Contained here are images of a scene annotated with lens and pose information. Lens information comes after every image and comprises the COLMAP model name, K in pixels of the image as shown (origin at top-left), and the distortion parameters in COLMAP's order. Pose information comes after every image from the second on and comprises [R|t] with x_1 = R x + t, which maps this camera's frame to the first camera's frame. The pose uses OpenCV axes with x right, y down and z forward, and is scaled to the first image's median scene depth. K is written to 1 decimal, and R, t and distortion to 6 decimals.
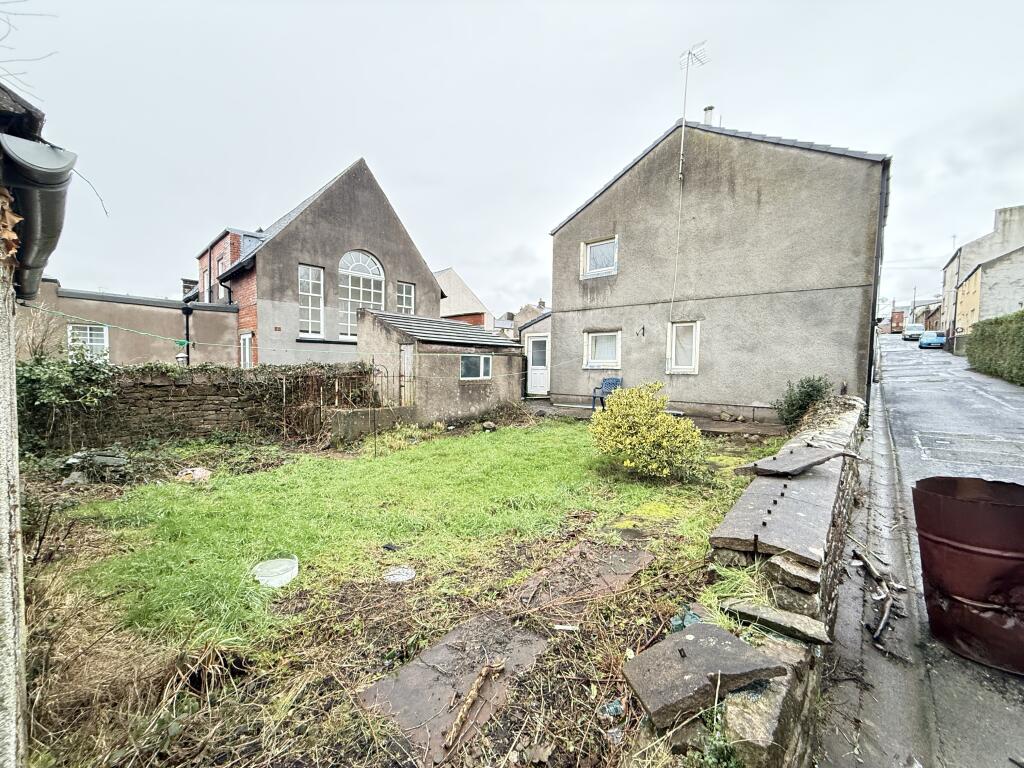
lens RADIAL K [[406.6, 0, 508.9], [0, 406.6, 385.0], [0, 0, 1]] dist [0.000322, -0.000647]
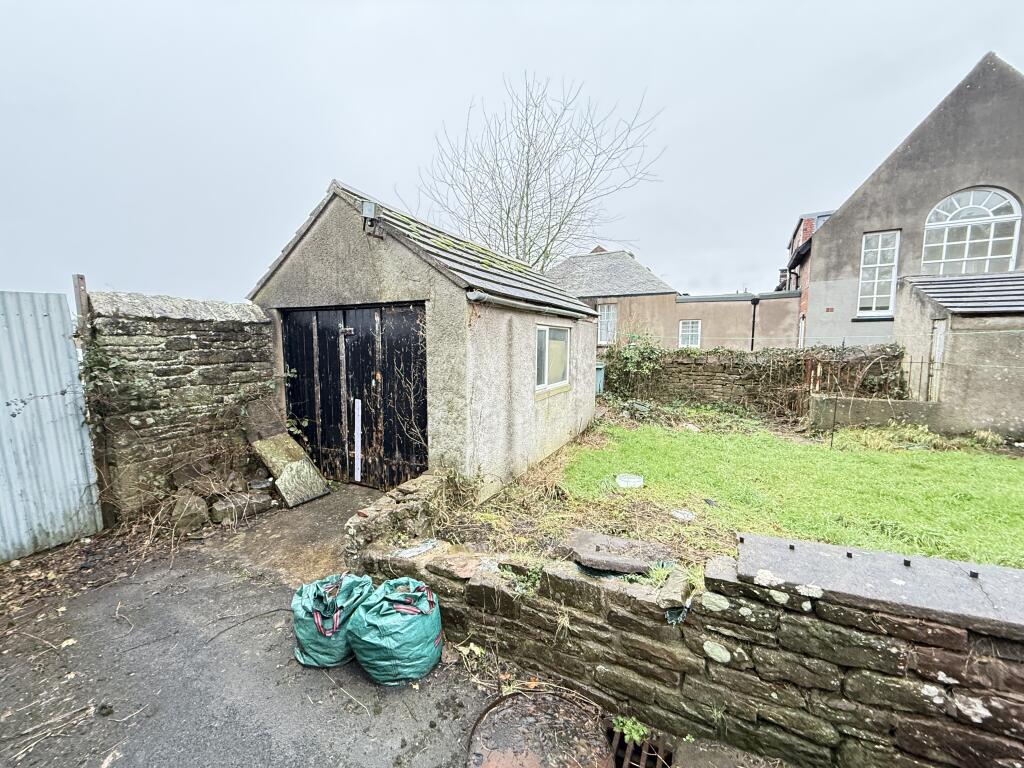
lens RADIAL K [[406.6, 0, 508.9], [0, 406.6, 385.0], [0, 0, 1]] dist [0.000322, -0.000647]
pose [[0.238161, 0.084729, -0.967523, 0.201629], [-0.039295, 0.996212, 0.077568, -0.005214], [0.970430, 0.019545, 0.240589, 0.035357]]
